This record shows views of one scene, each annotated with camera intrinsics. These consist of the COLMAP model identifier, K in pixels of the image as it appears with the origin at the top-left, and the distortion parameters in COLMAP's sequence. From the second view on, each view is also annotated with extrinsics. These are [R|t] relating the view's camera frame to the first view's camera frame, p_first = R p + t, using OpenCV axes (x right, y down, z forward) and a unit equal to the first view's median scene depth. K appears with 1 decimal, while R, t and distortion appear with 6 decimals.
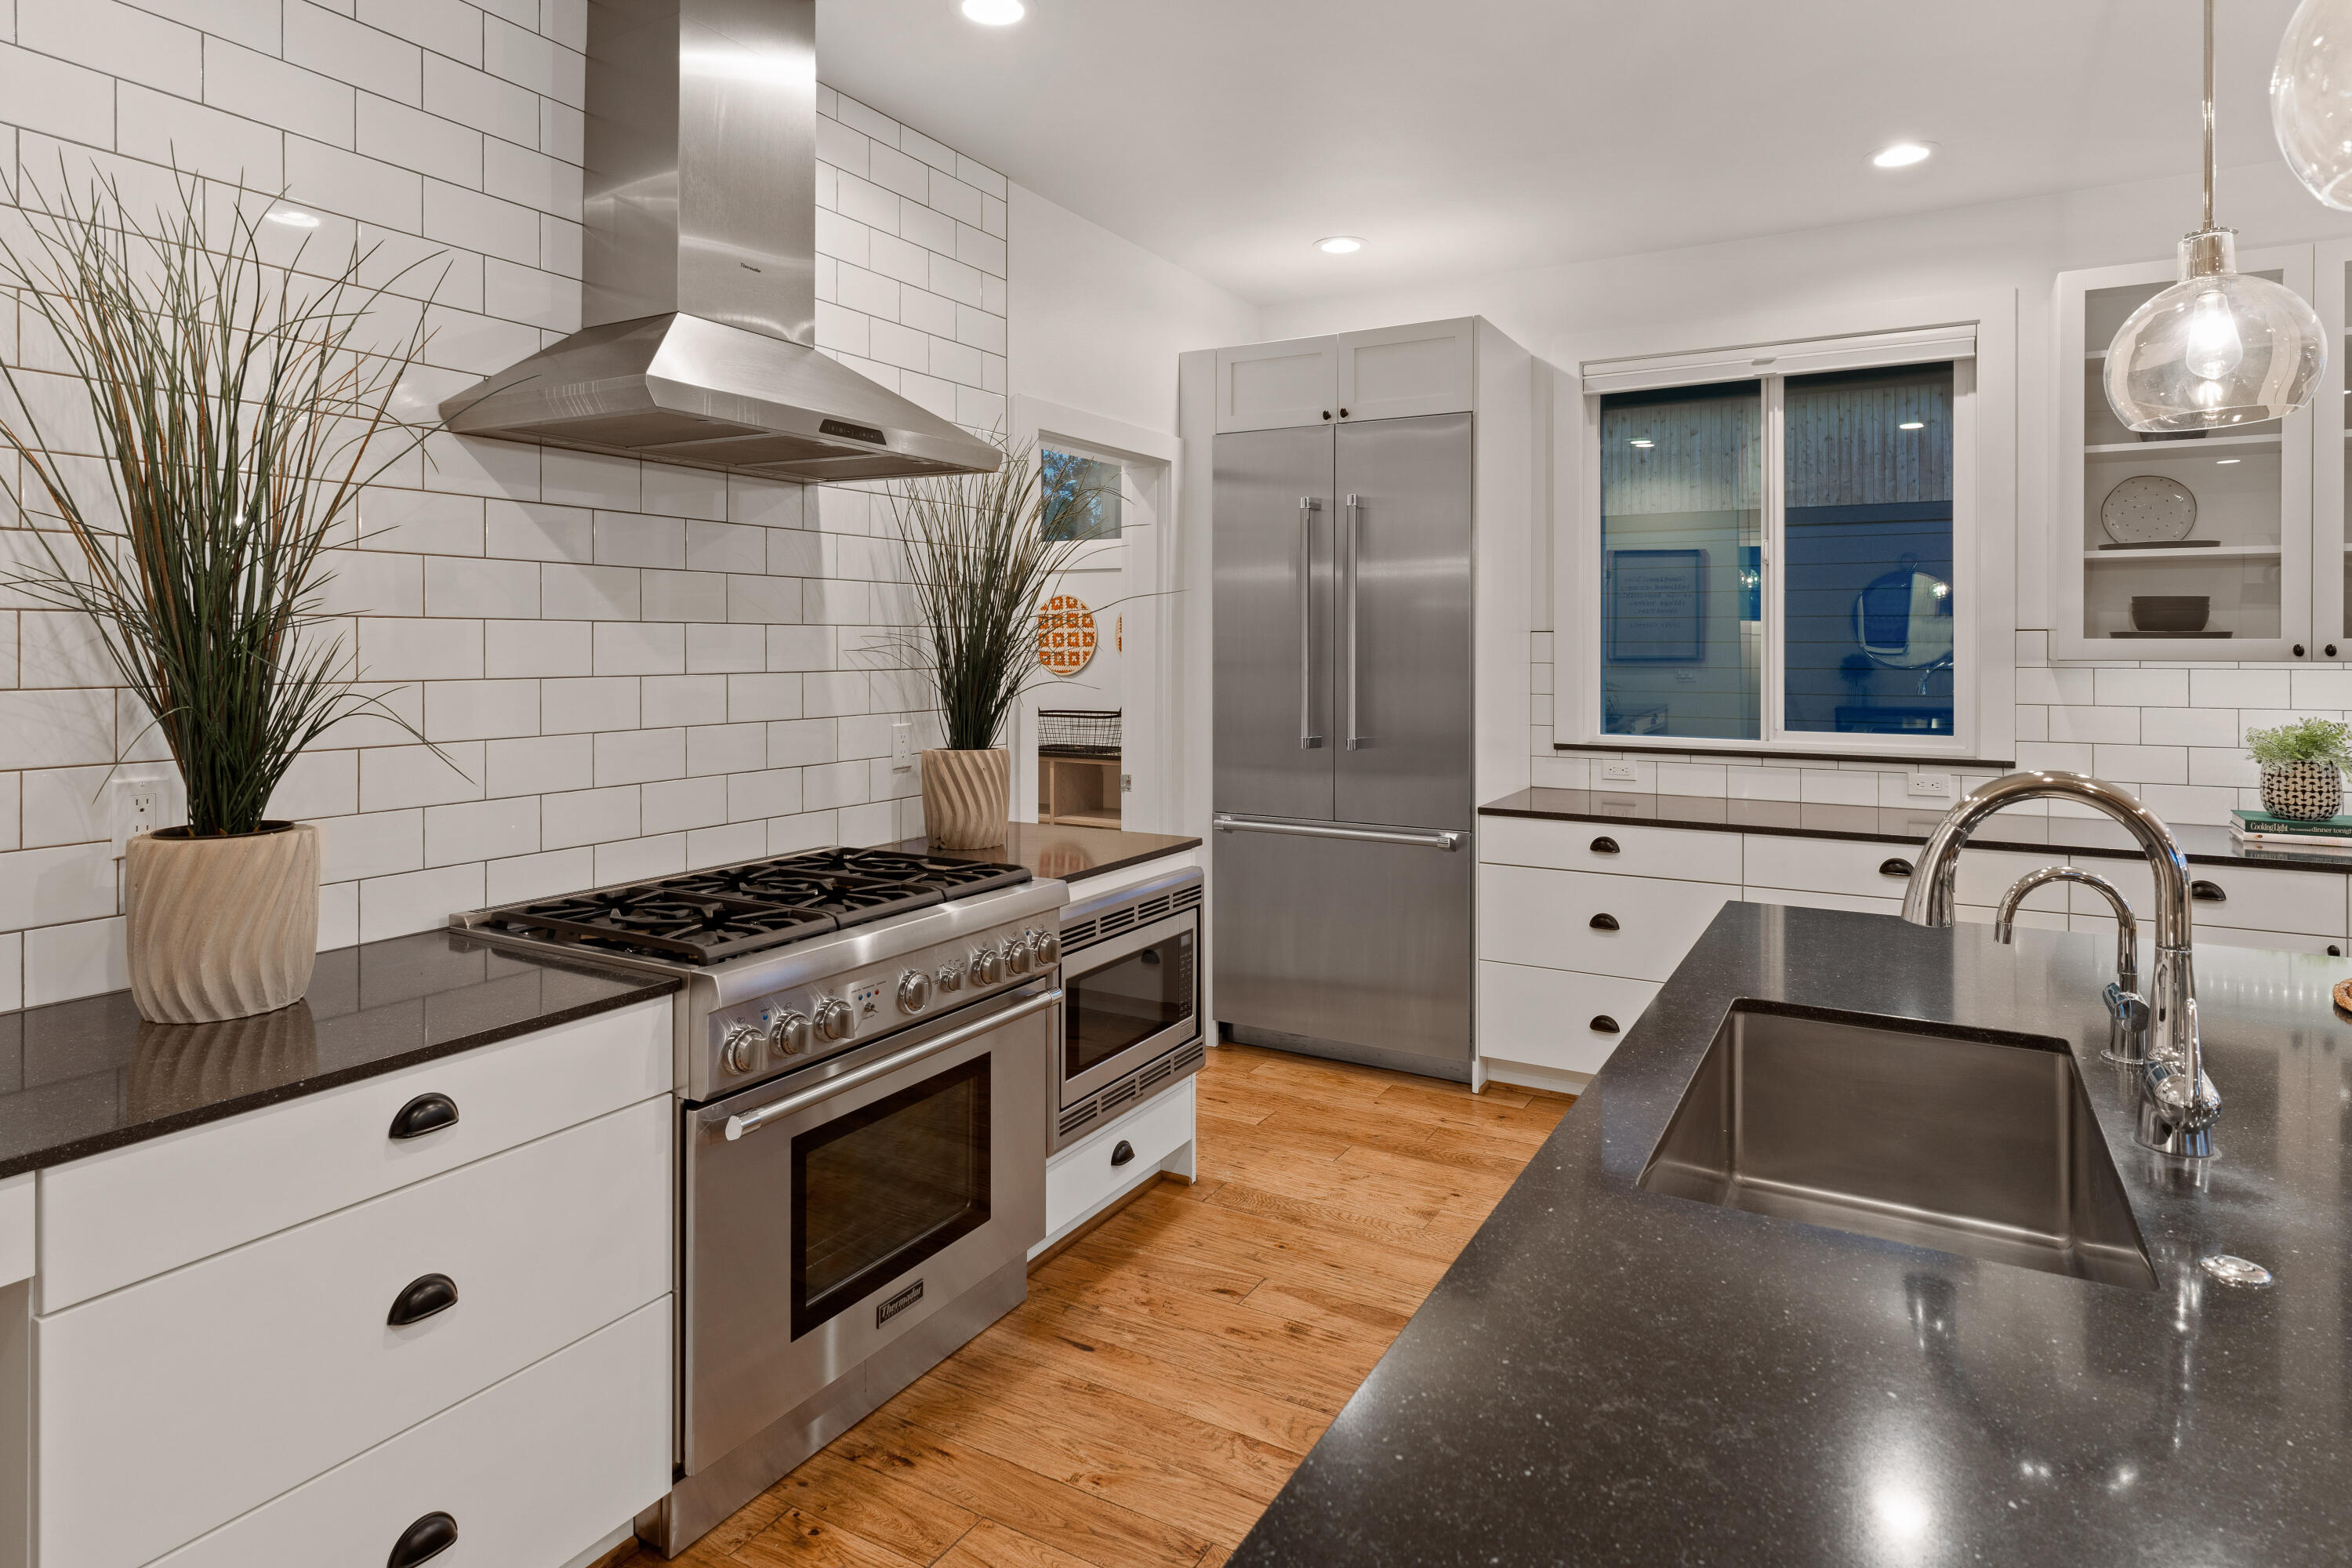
lens RADIAL K [[1287.3, 0, 1165.4], [0, 1287.3, 651.4], [0, 0, 1]] dist [-0.006190, 0.000016]
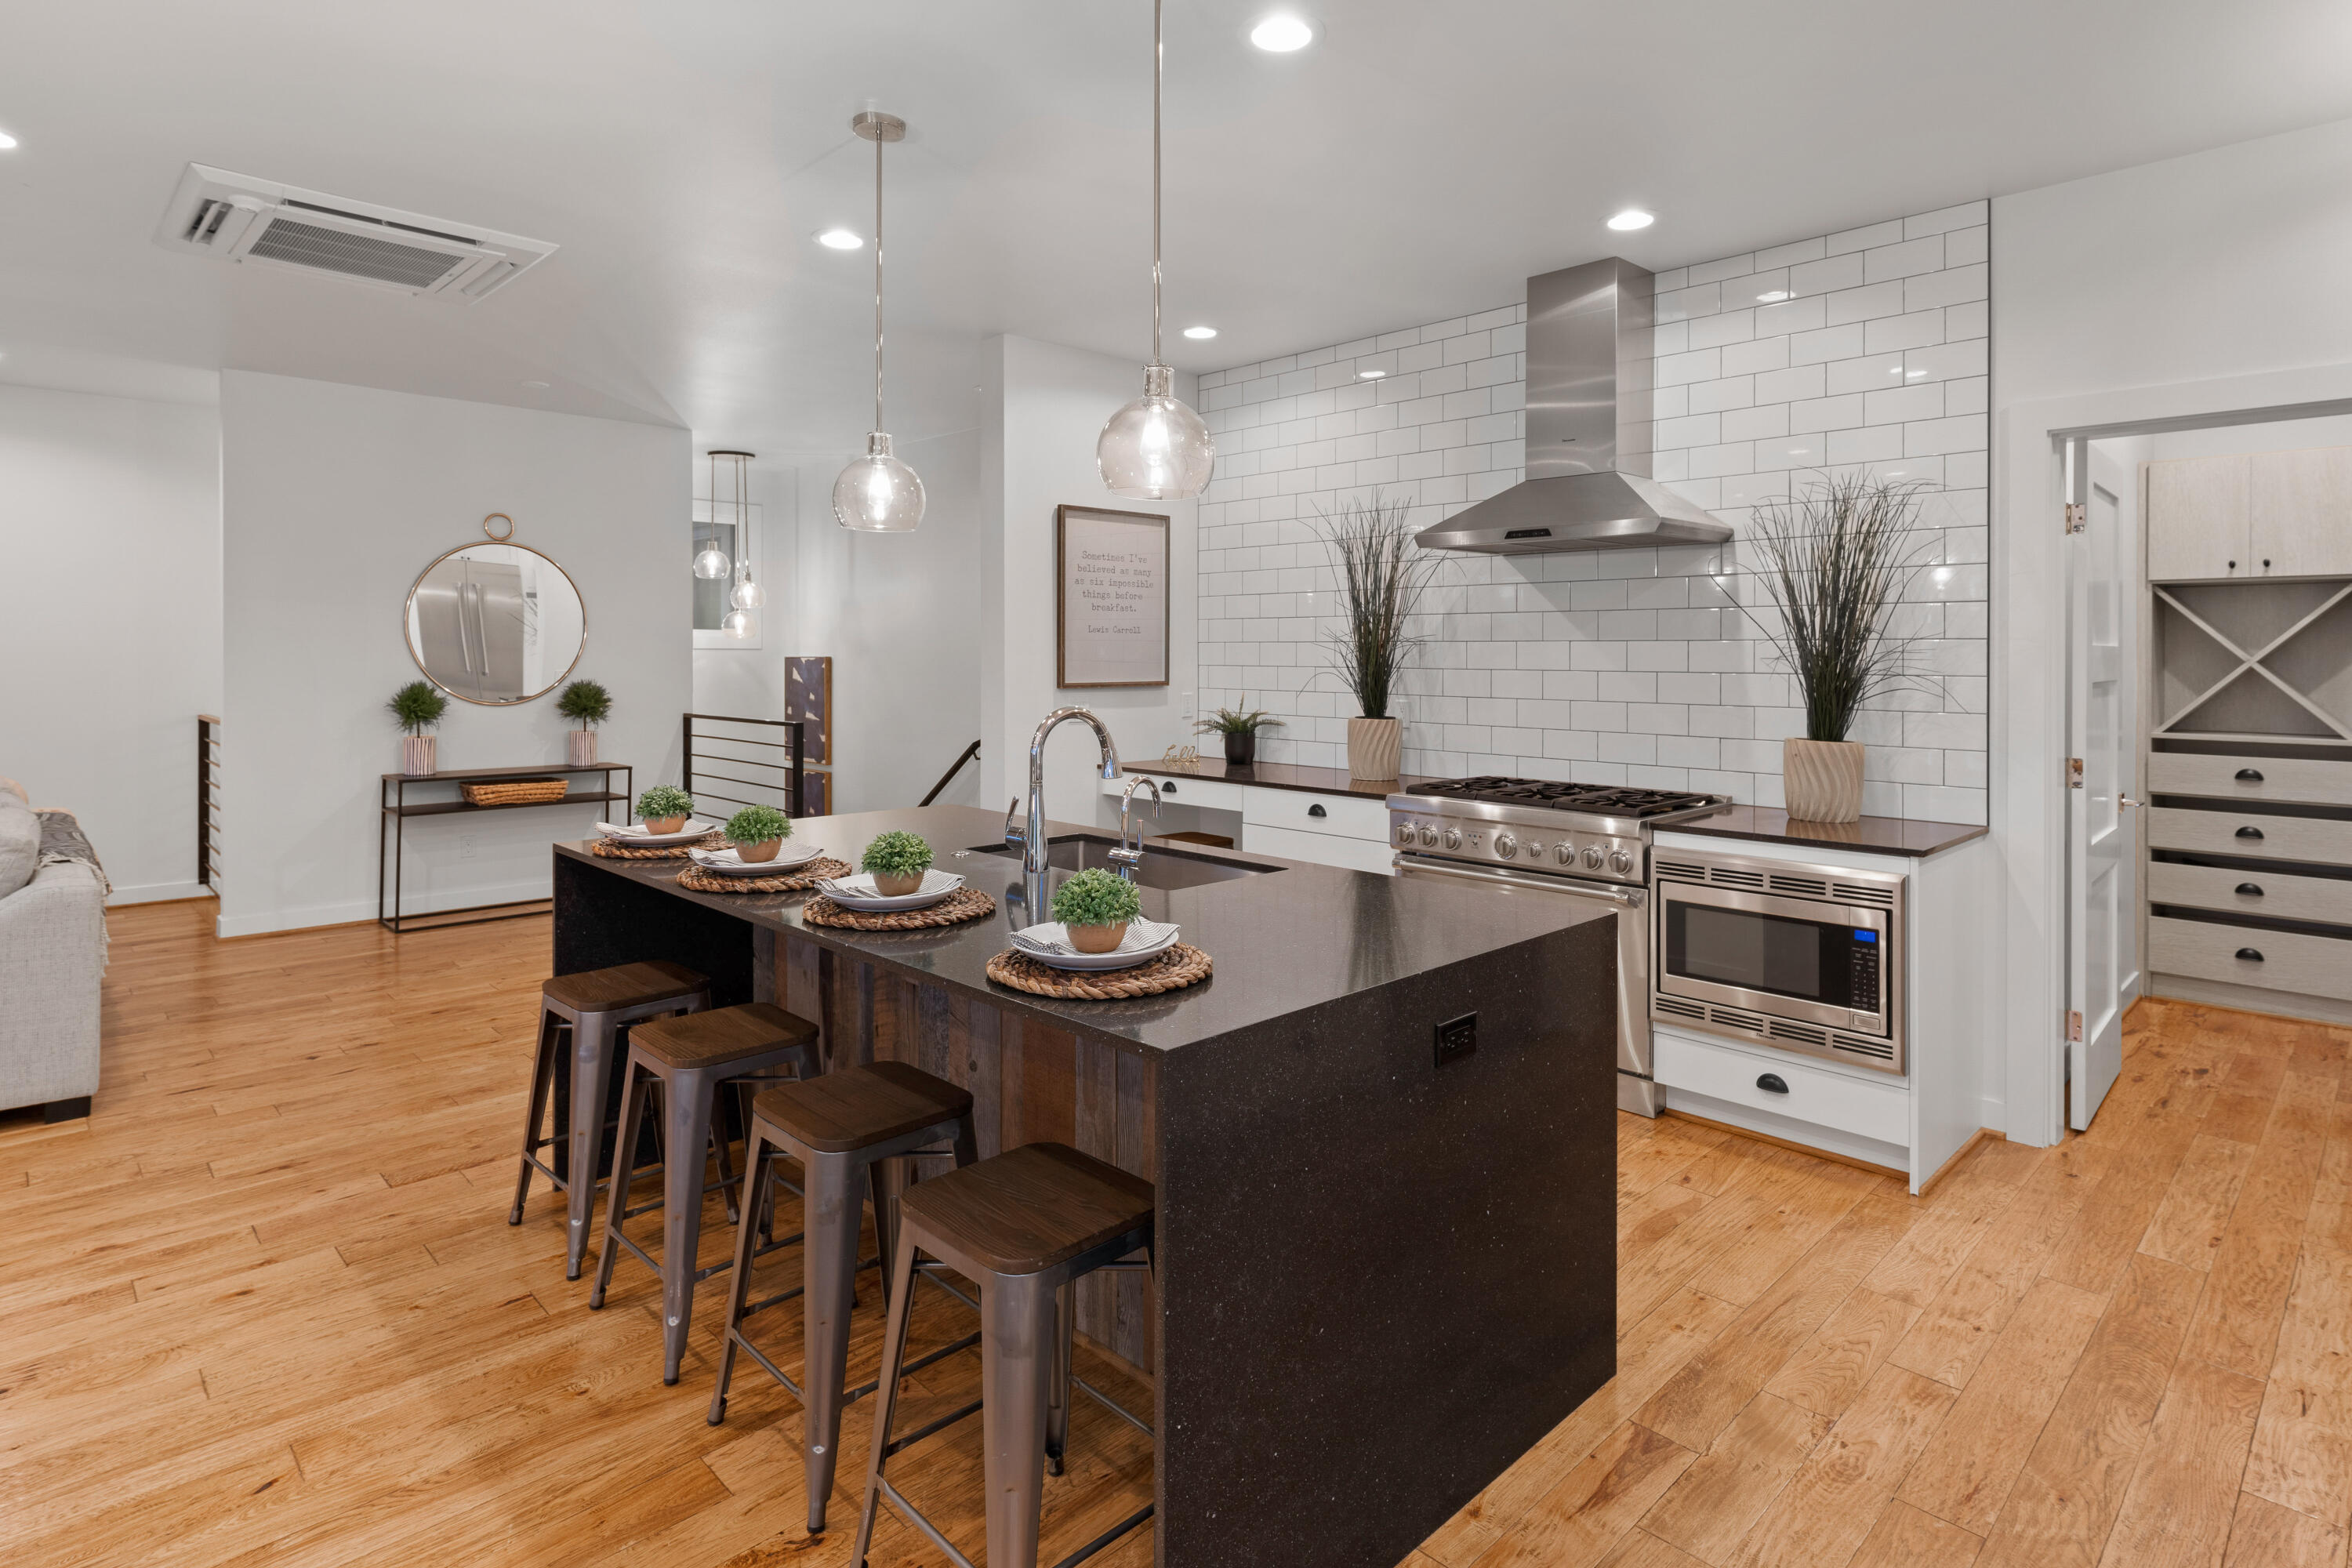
lens RADIAL K [[1226.0, 0, 1186.0], [0, 1226.0, 666.9], [0, 0, 1]] dist [0.004523, -0.001517]
pose [[-0.263407, 0.007211, -0.964658, 0.967114], [-0.010463, 0.999892, 0.010332, 0.001017], [0.964628, 0.012815, -0.263303, 0.626384]]
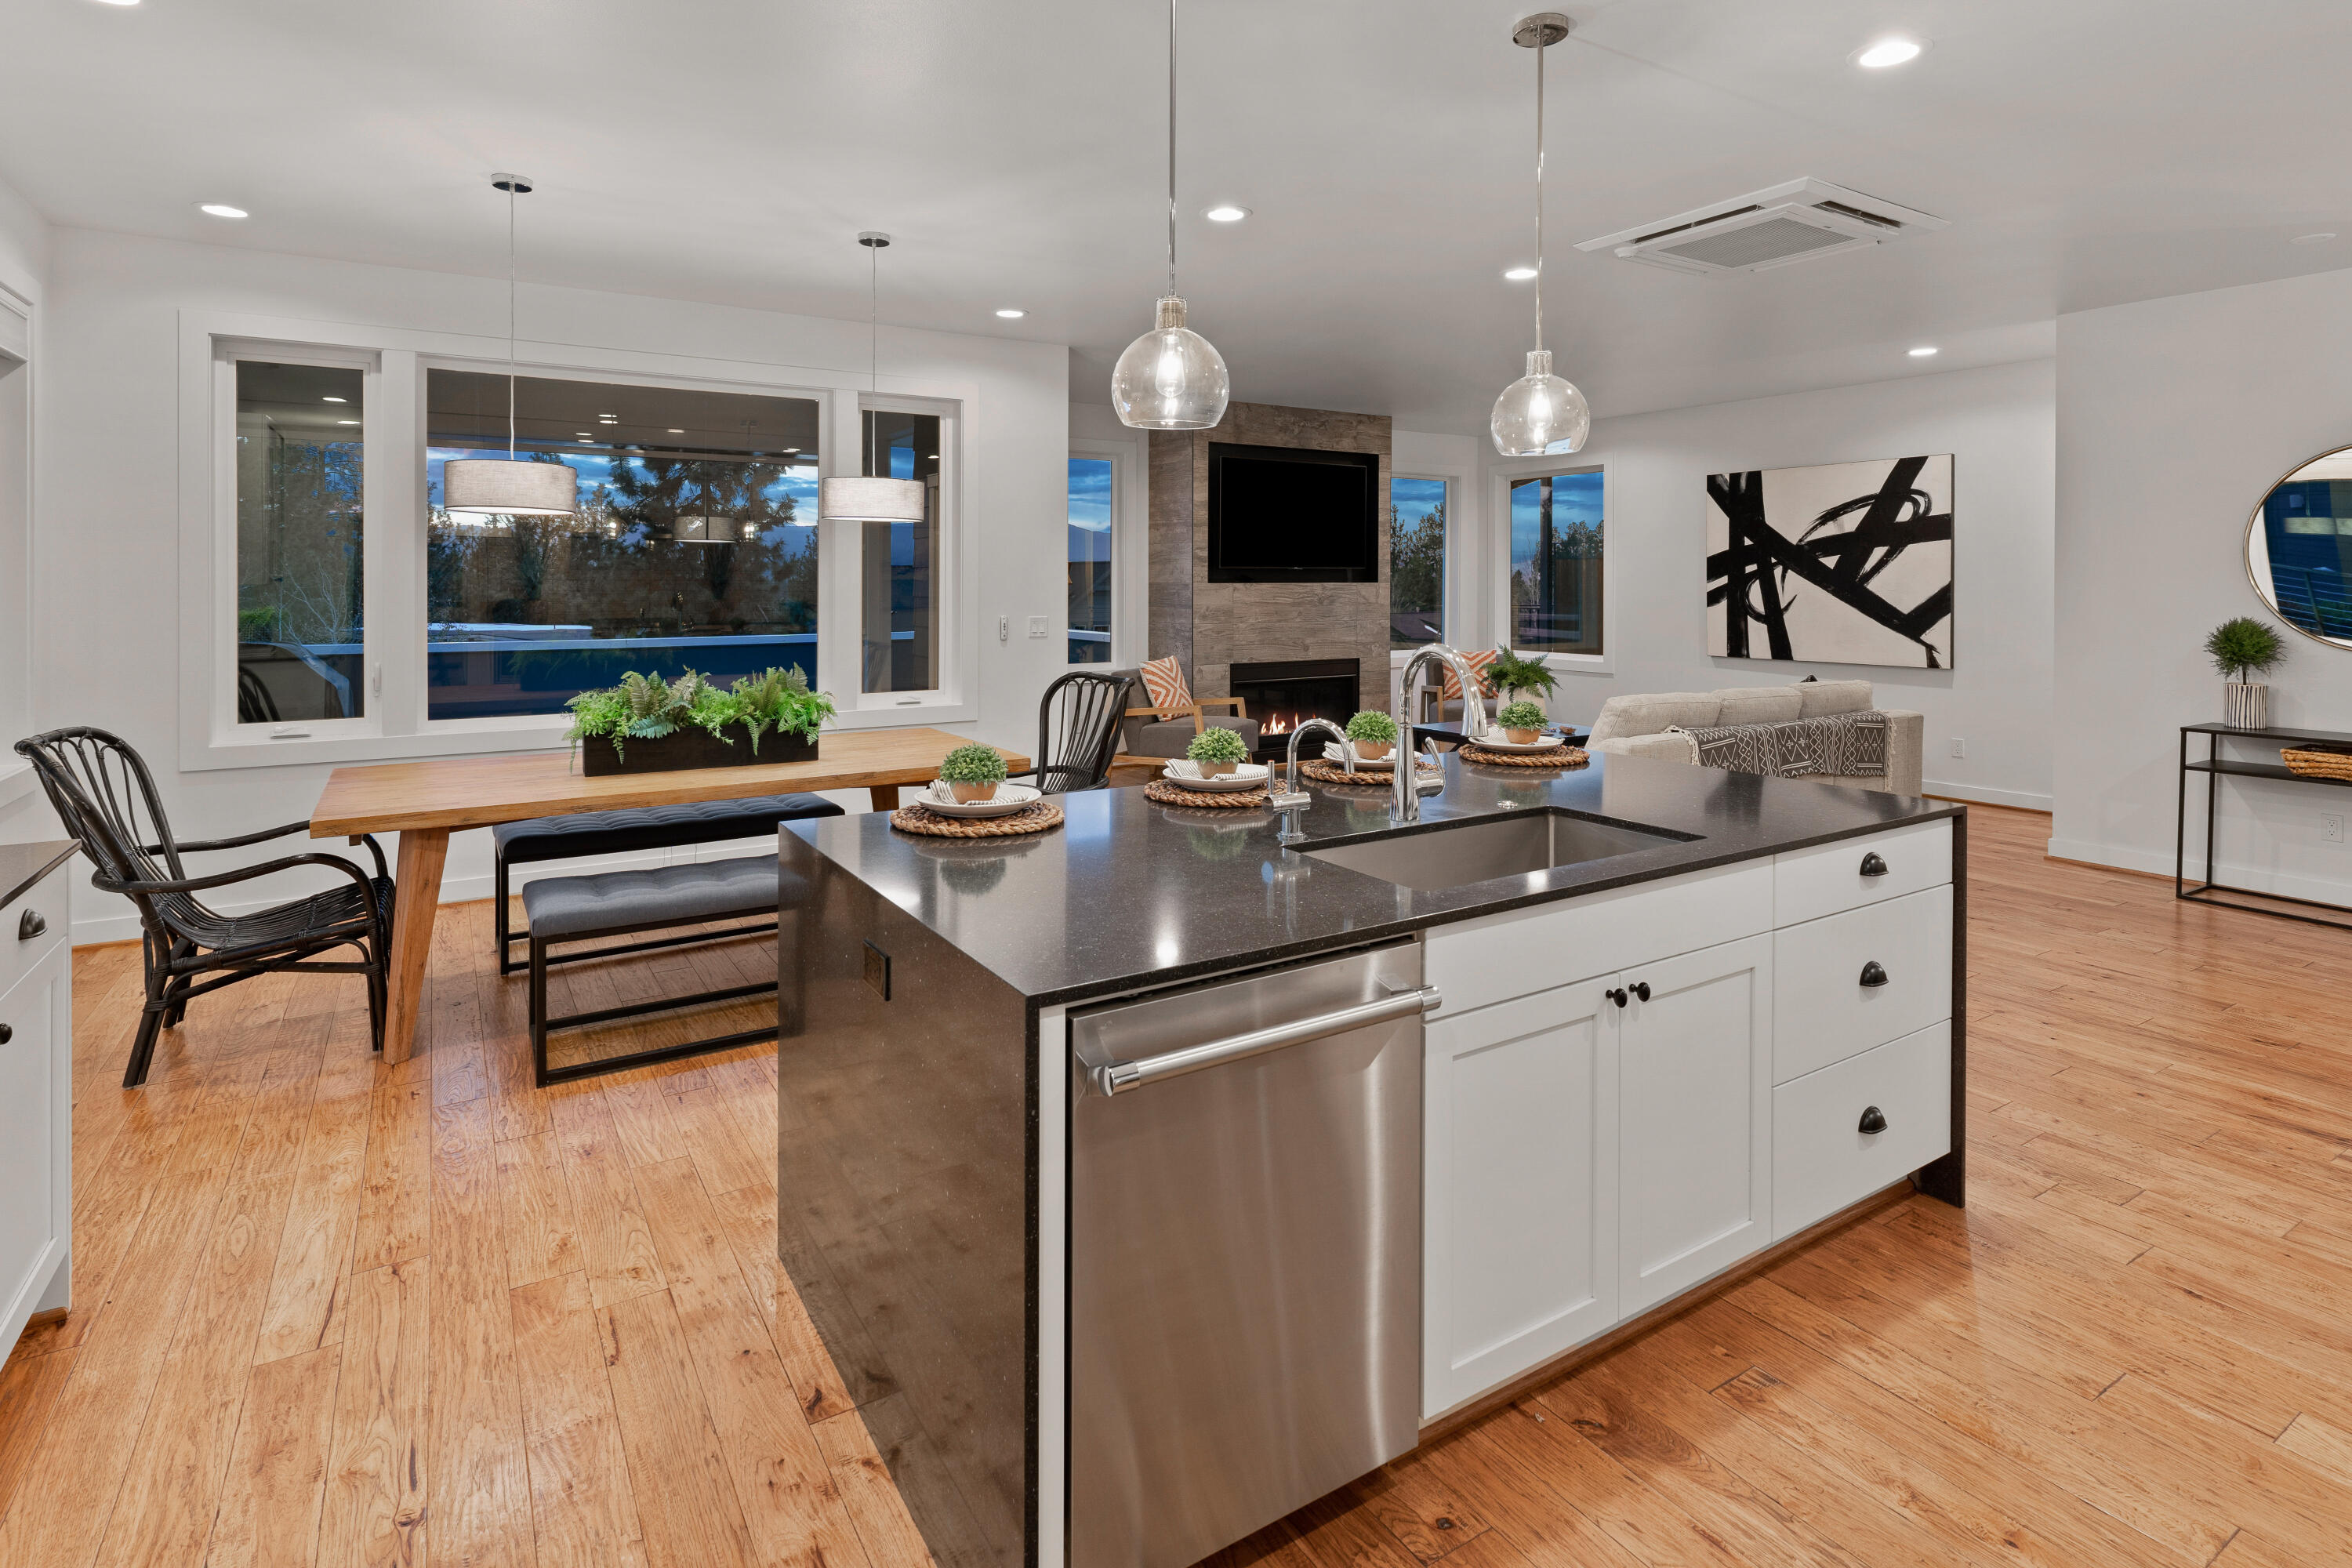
lens RADIAL K [[1172.5, 0, 1188.3], [0, 1172.5, 599.9], [0, 0, 1]] dist [0.005156, -0.002607]
pose [[-0.884780, -0.008894, 0.465924, 0.073692], [0.000645, 0.999794, 0.020310, -0.001988], [-0.466008, 0.018270, -0.884592, 0.978074]]
